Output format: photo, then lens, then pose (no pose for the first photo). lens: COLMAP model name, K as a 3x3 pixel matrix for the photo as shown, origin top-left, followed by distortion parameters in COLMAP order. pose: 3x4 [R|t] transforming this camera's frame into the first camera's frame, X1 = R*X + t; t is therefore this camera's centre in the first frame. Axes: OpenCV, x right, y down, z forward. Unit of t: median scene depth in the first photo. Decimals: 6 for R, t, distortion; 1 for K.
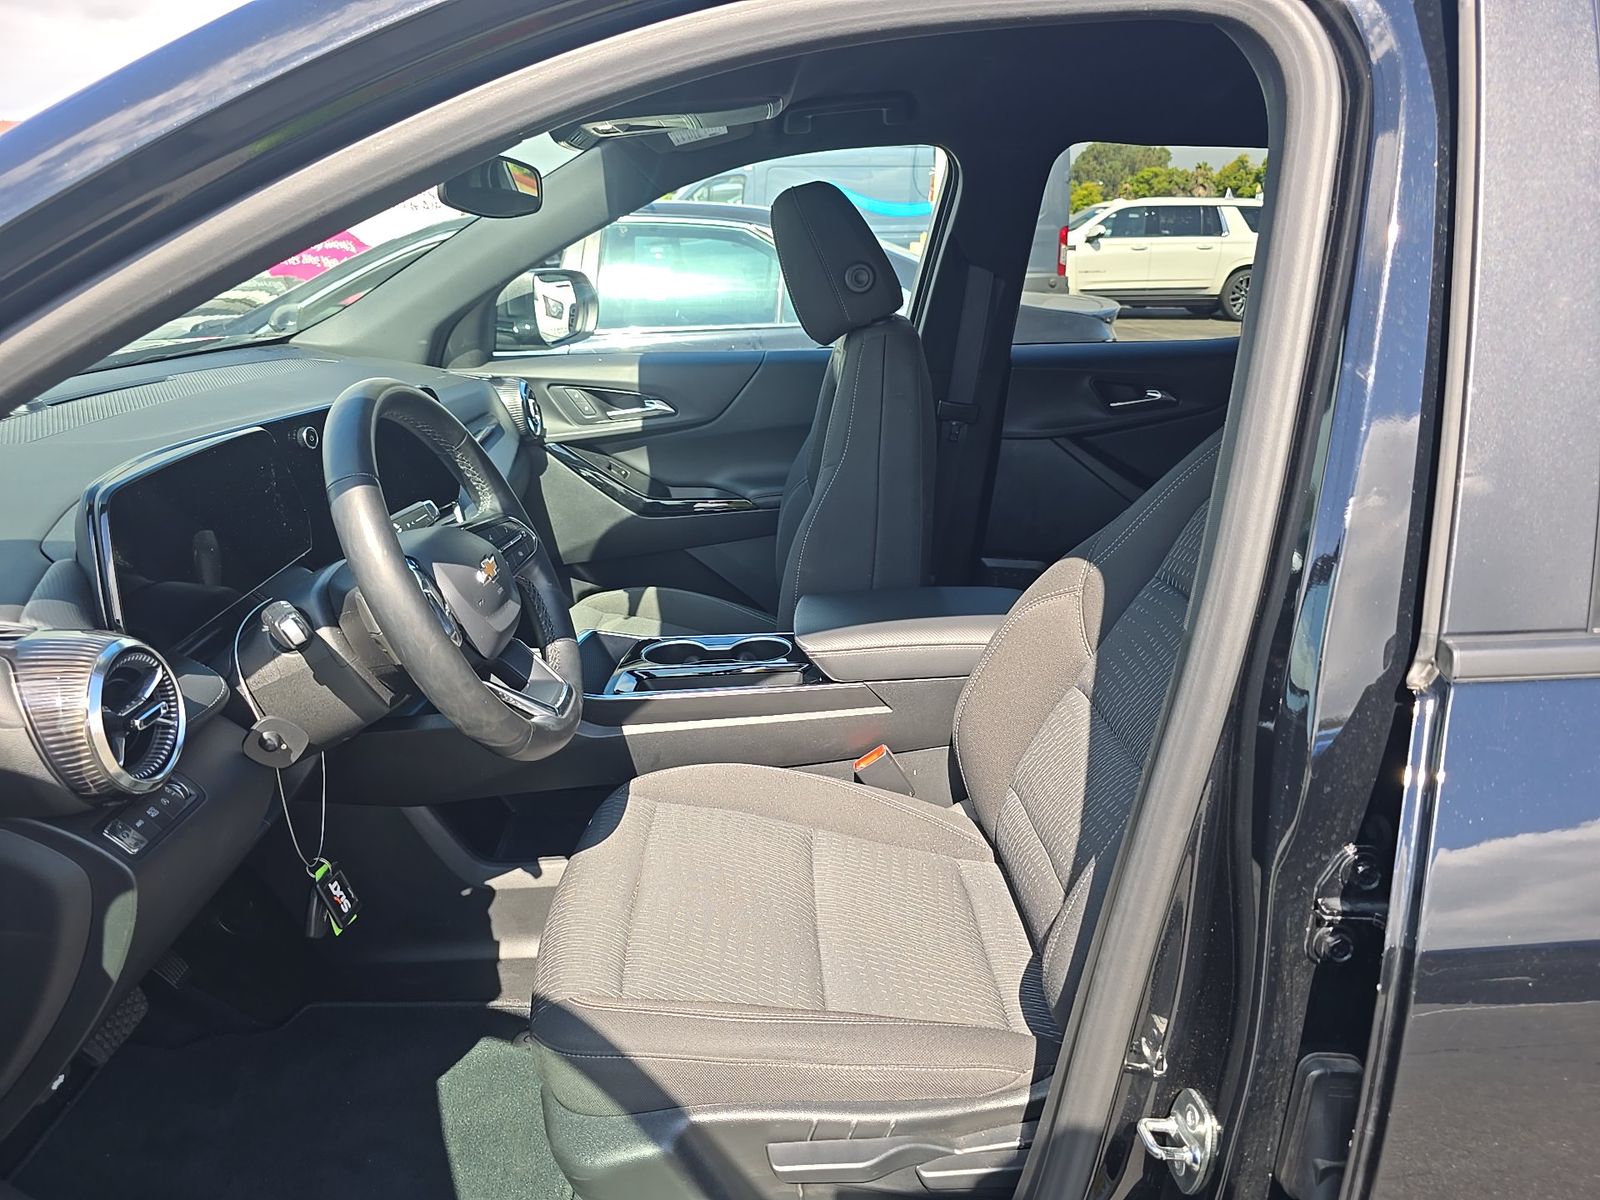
lens RADIAL K [[1097.4, 0, 808.2], [0, 1097.4, 573.1], [0, 0, 1]] dist [0.035369, -0.050038]
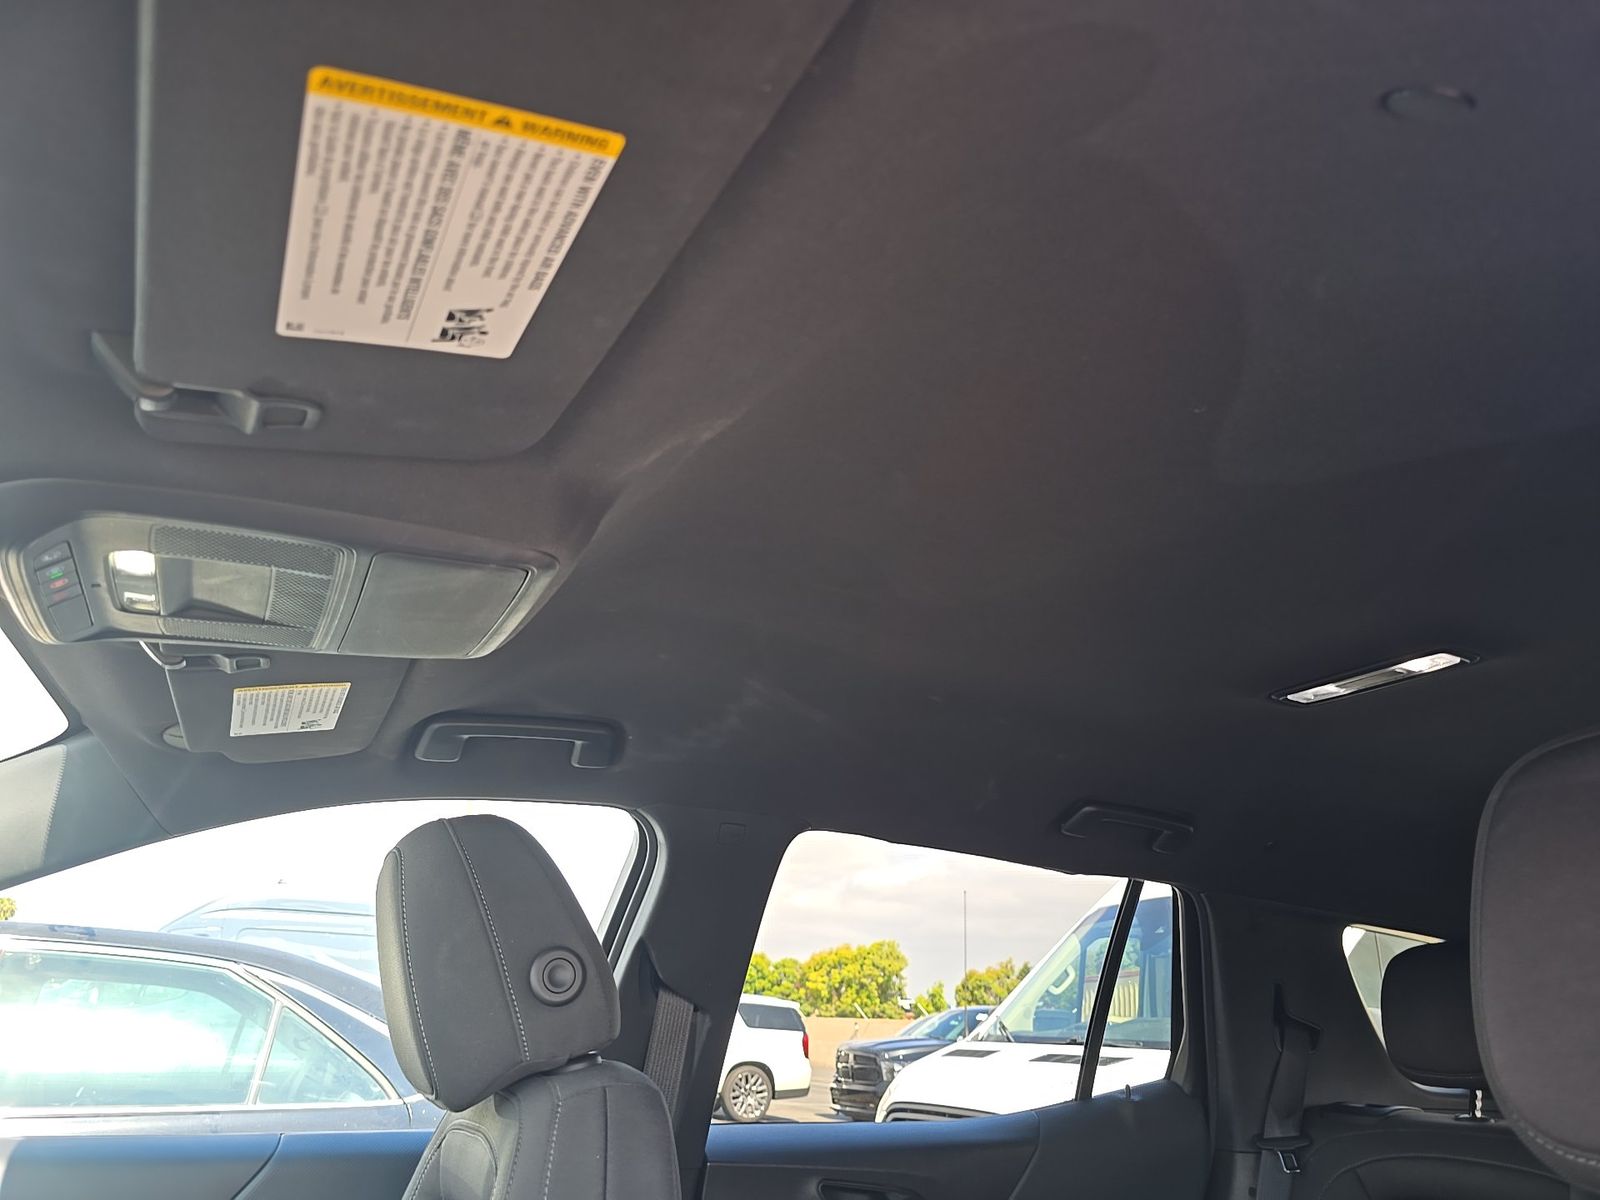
lens RADIAL K [[1097.4, 0, 808.2], [0, 1097.4, 573.1], [0, 0, 1]] dist [0.035369, -0.050038]
pose [[0.908891, 0.193117, 0.369625, -0.065652], [0.084691, 0.782379, -0.617017, -0.058837], [-0.408344, 0.592105, 0.694742, 0.352434]]
